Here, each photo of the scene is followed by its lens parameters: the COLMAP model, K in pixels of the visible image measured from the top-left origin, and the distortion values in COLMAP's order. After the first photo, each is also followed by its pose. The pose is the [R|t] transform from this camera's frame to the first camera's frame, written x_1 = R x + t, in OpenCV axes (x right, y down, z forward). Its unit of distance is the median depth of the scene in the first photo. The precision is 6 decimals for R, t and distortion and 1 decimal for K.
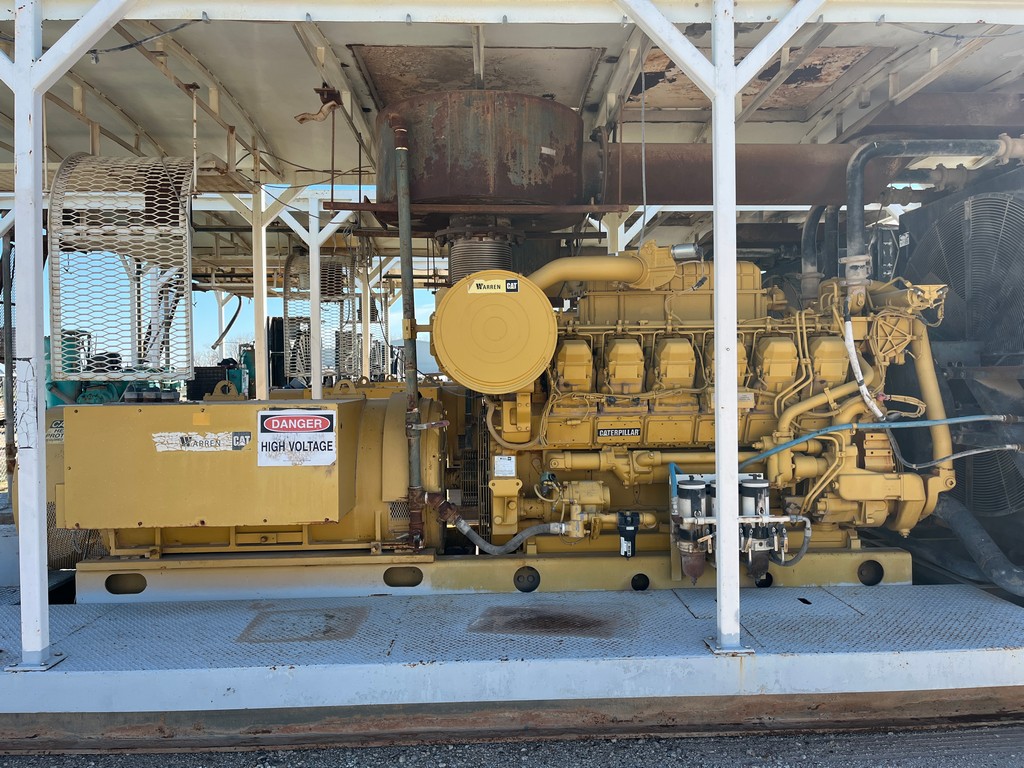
lens RADIAL K [[768.0, 0, 520.4], [0, 768.0, 382.5], [0, 0, 1]] dist [0.059754, -0.067506]
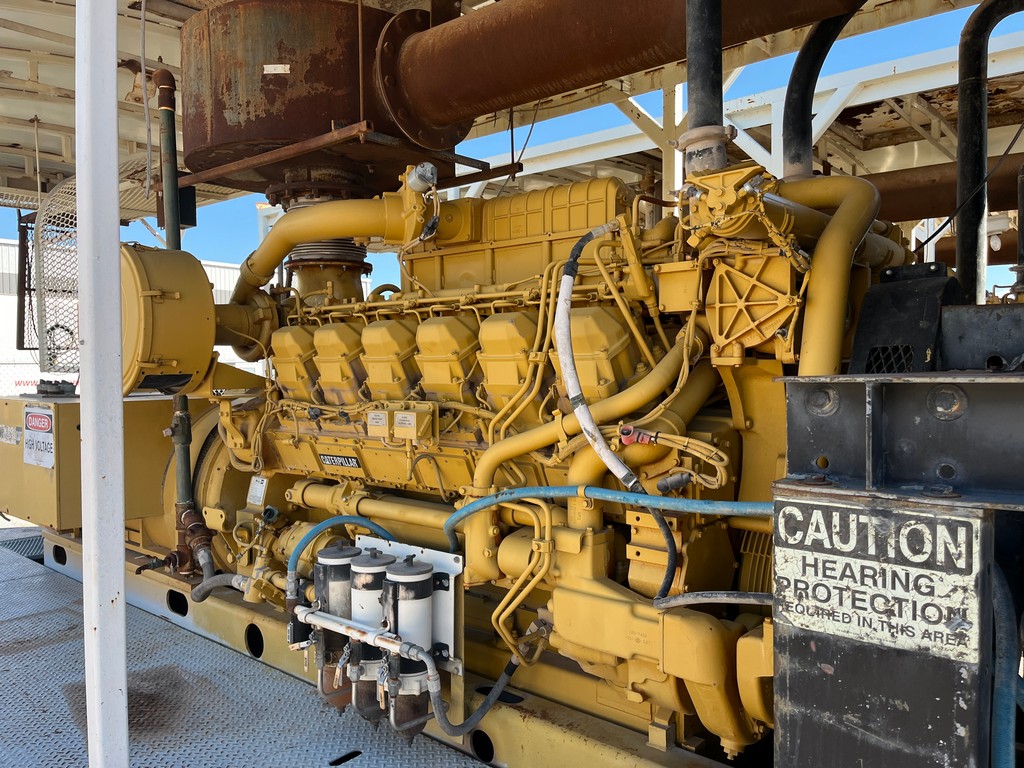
lens RADIAL K [[773.2, 0, 512.4], [0, 773.2, 385.8], [0, 0, 1]] dist [0.066137, -0.090730]
pose [[0.731988, 0.026743, -0.680793, 0.719108], [-0.010665, 0.999557, 0.027798, -0.022772], [0.681234, -0.013087, 0.731948, 0.611903]]
